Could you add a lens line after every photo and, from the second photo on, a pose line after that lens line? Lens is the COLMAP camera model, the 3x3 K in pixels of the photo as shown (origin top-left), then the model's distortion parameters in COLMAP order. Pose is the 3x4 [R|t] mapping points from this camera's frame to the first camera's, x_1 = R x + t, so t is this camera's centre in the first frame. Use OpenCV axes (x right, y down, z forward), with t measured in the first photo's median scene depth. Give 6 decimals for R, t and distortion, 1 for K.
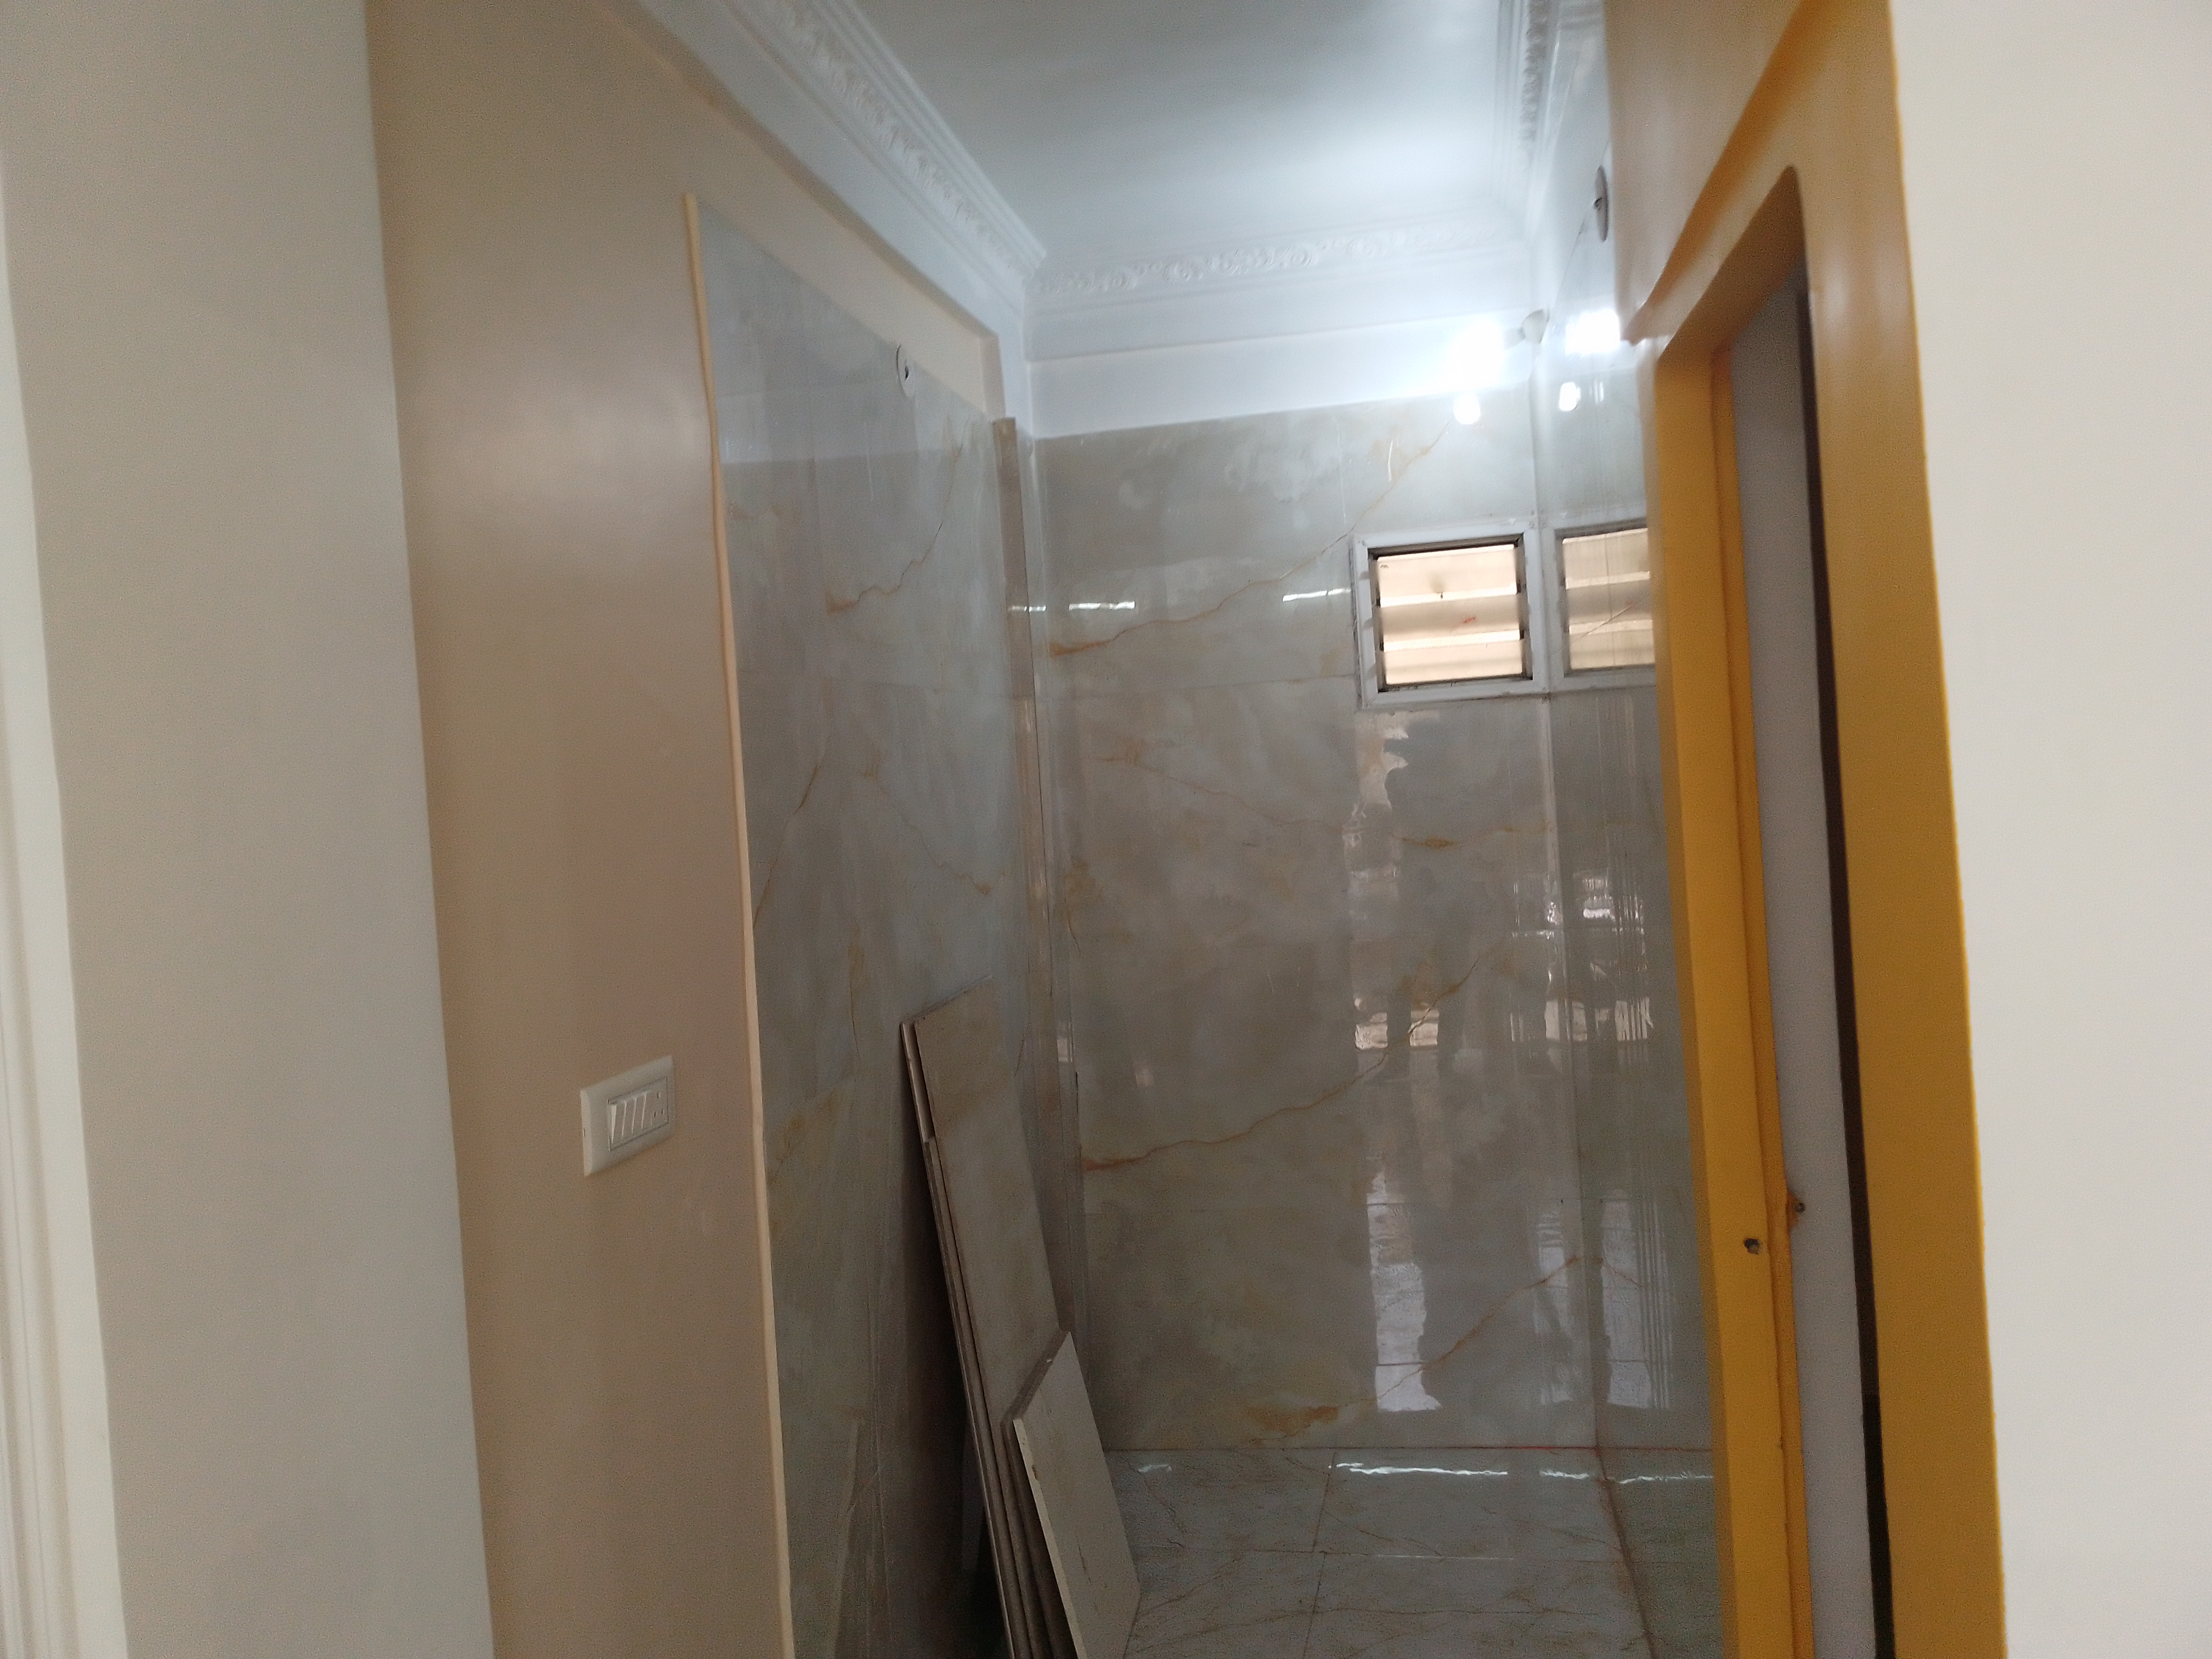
lens RADIAL K [[1756.7, 0, 1084.8], [0, 1756.7, 830.1], [0, 0, 1]] dist [0.057714, -0.002420]
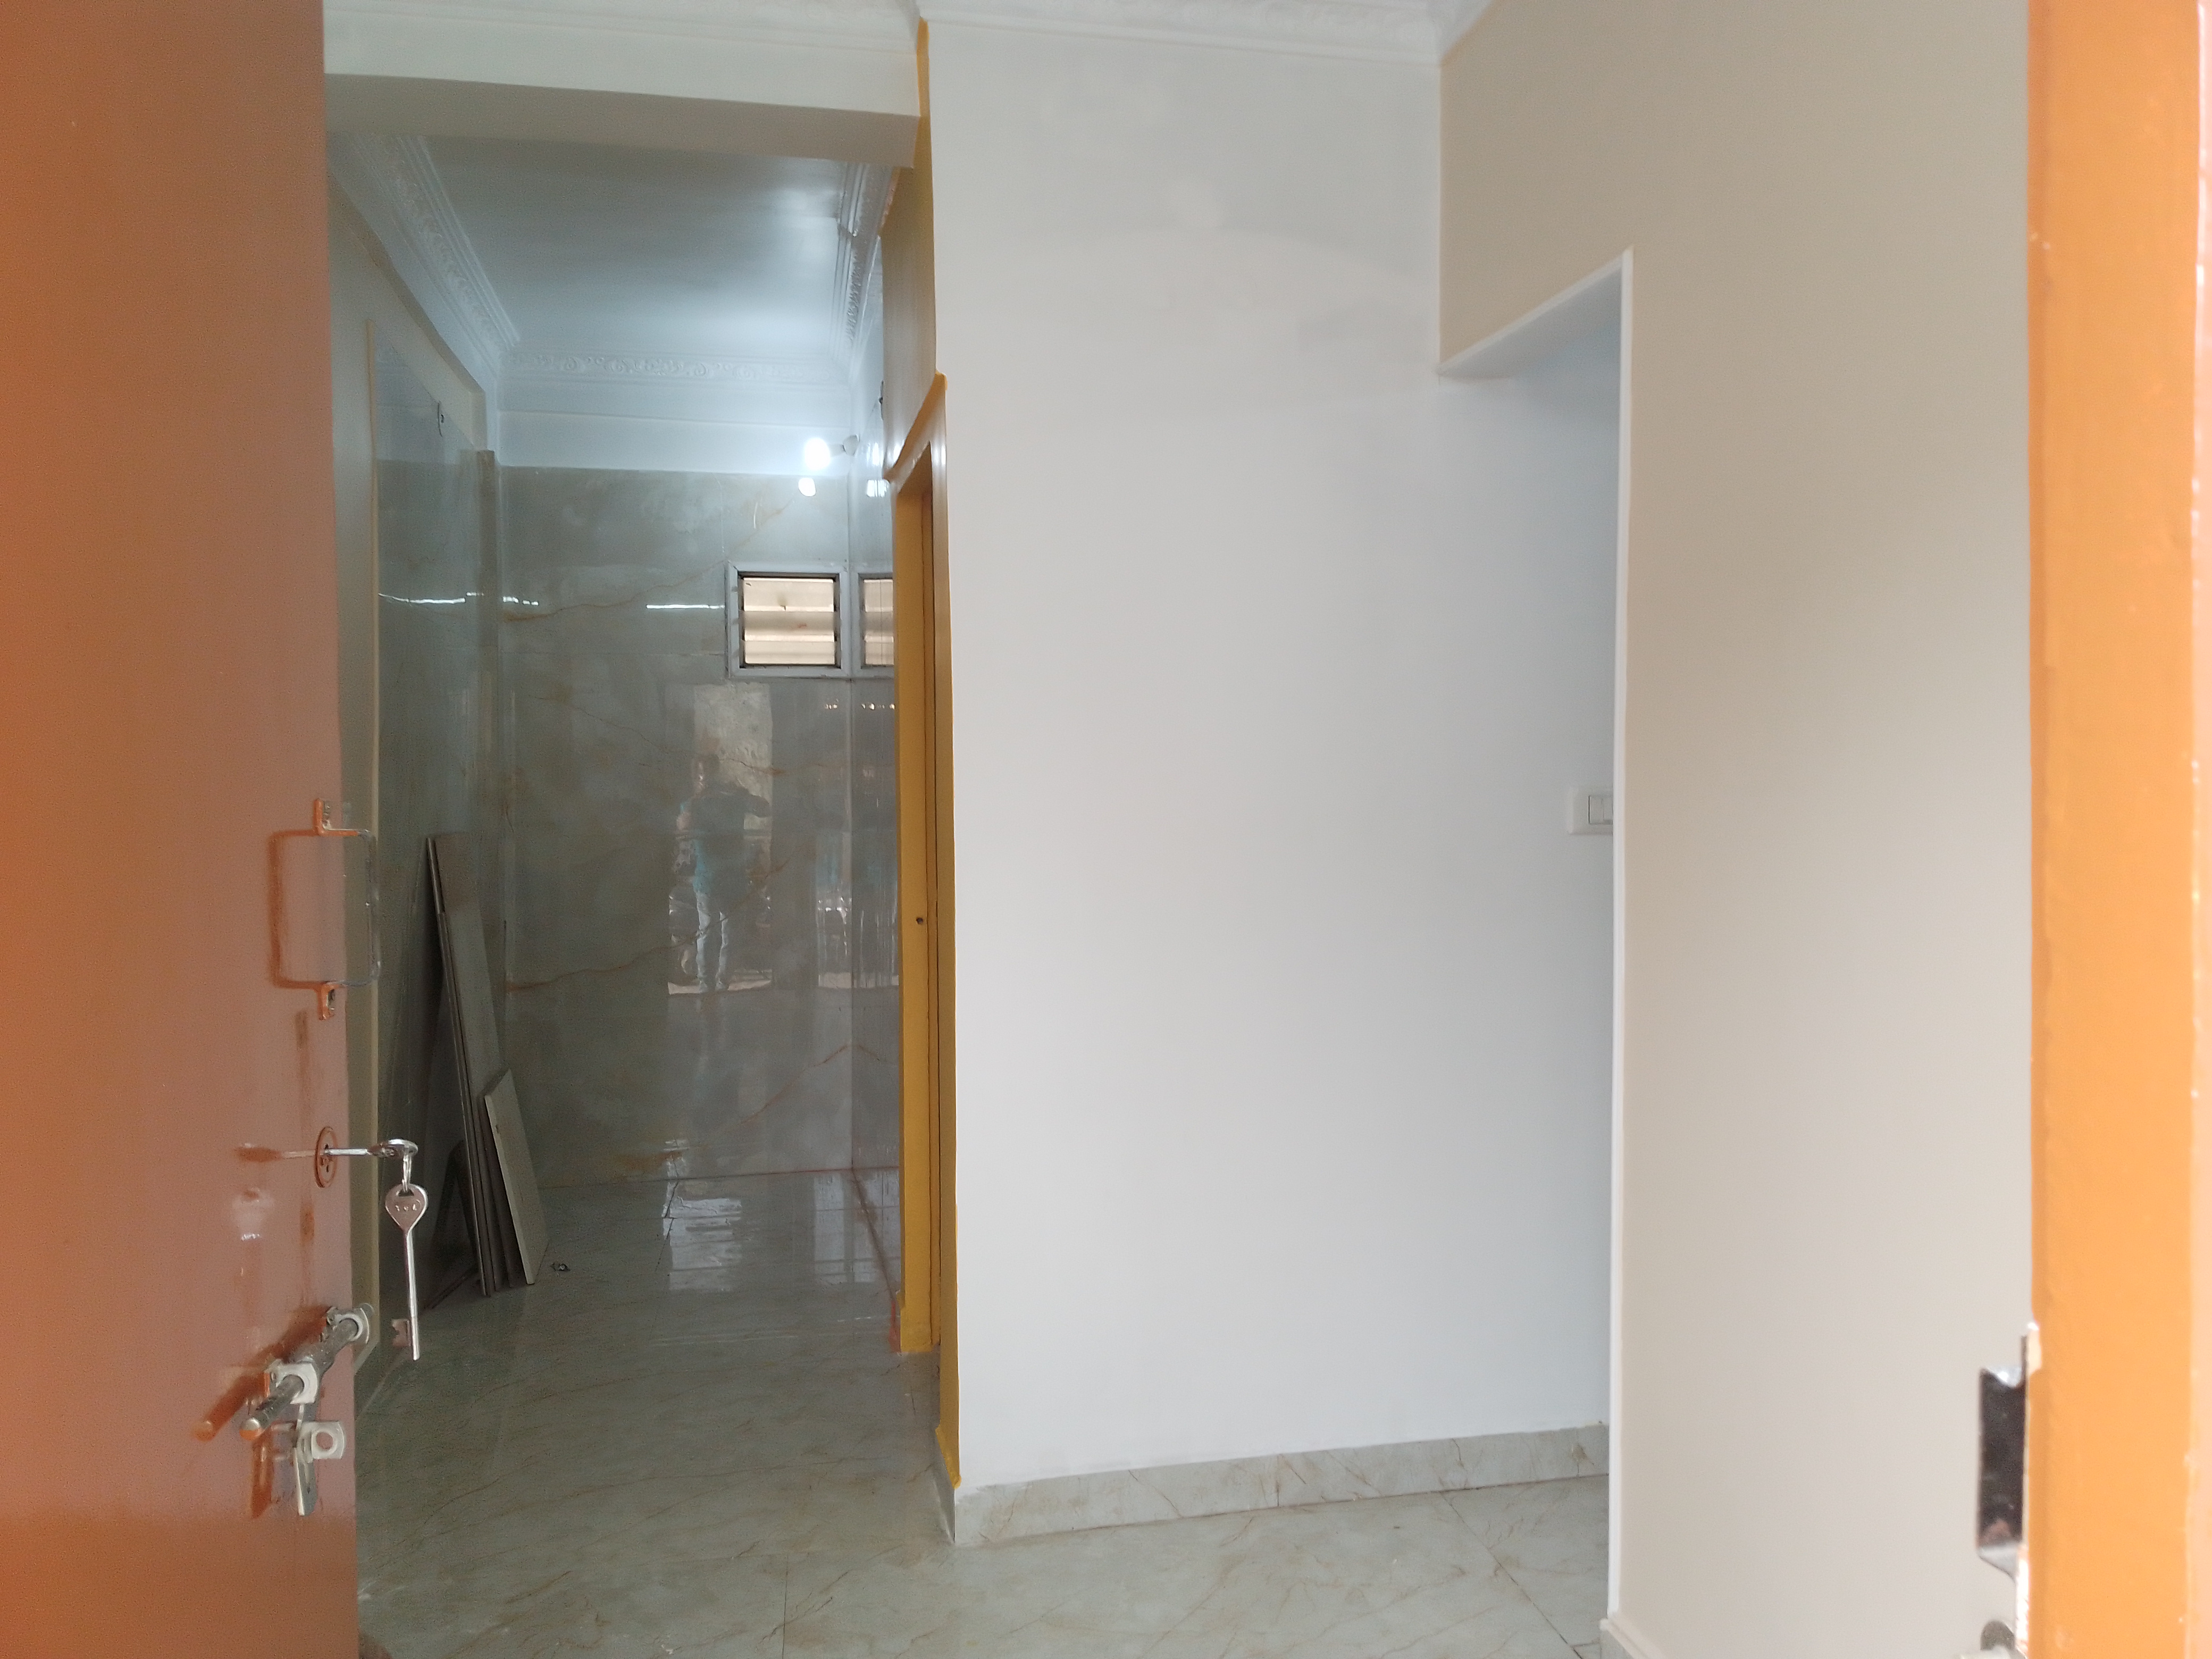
lens RADIAL K [[1756.7, 0, 1084.8], [0, 1756.7, 830.1], [0, 0, 1]] dist [0.057714, -0.002420]
pose [[0.926993, 0.057942, 0.370577, -0.108195], [-0.050241, 0.998274, -0.030409, 0.090533], [-0.371700, 0.009571, 0.928304, -0.497673]]
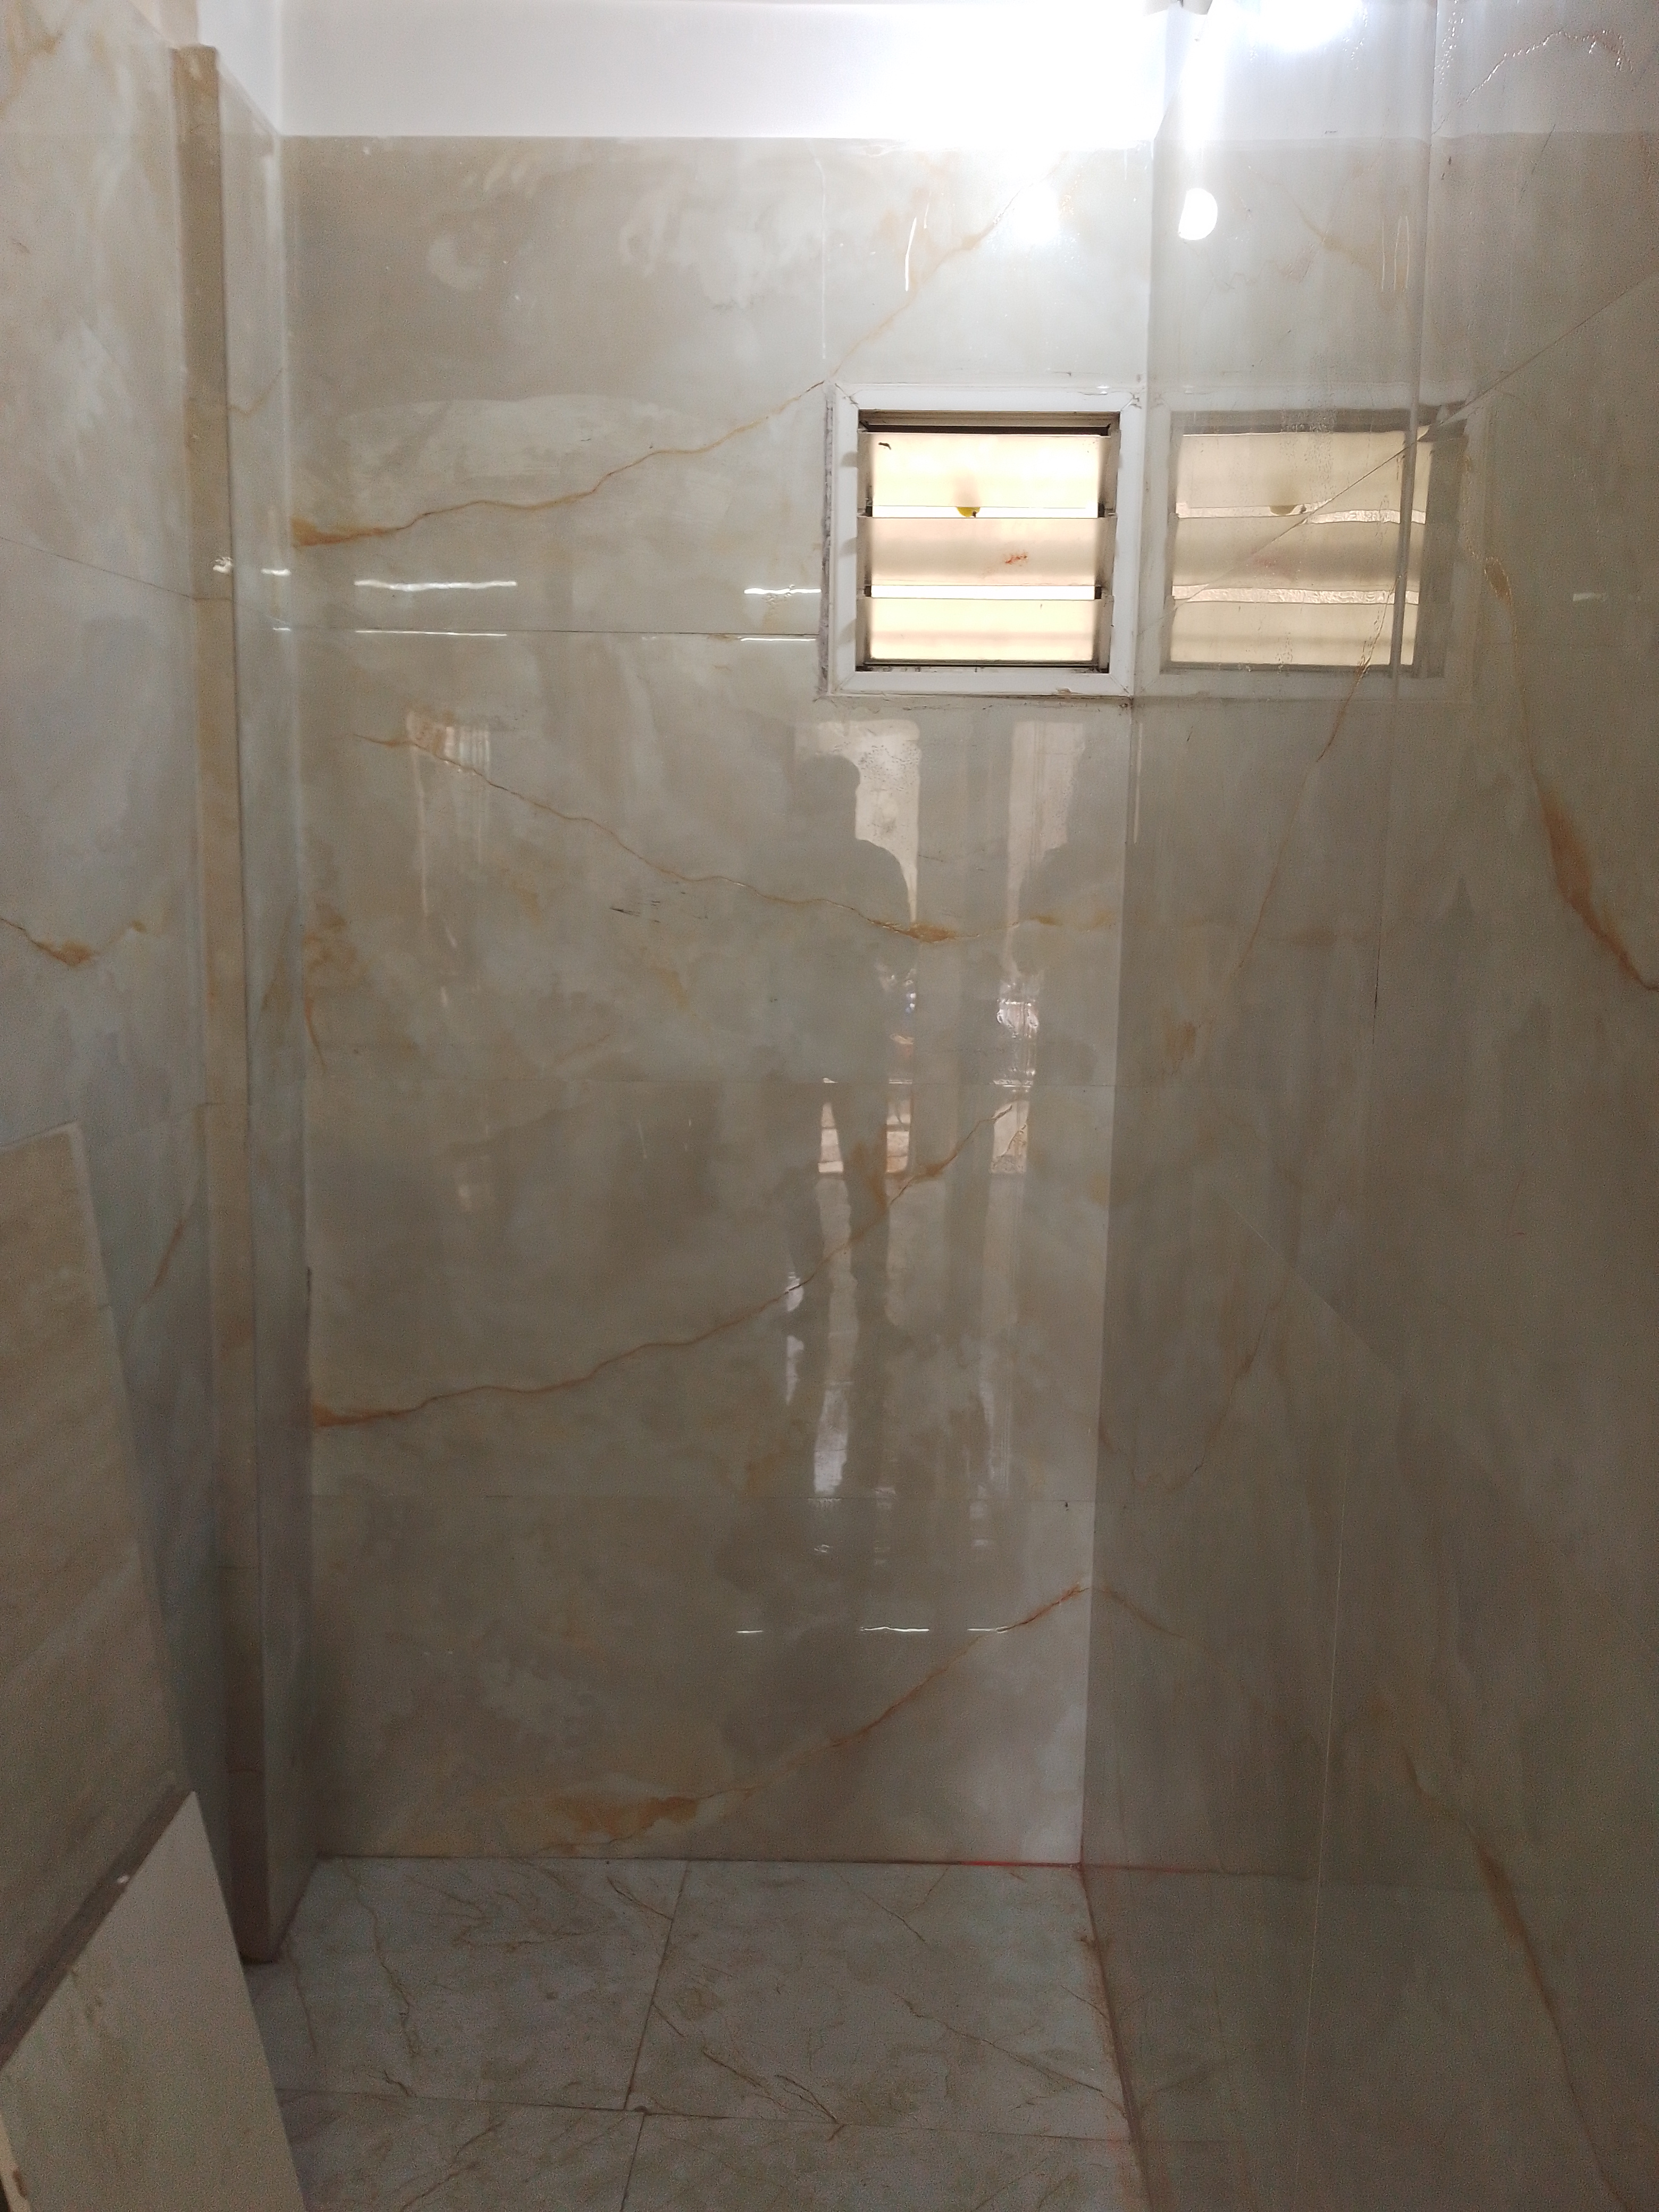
lens RADIAL K [[1787.2, 0, 829.5], [0, 1787.2, 1106.0], [0, 0, 1]] dist [0.080251, -0.002182]
pose [[0.983731, 0.061724, 0.168713, 0.065328], [-0.081891, 0.989947, 0.115320, -0.001881], [-0.159899, -0.127260, 0.978896, 0.392510]]
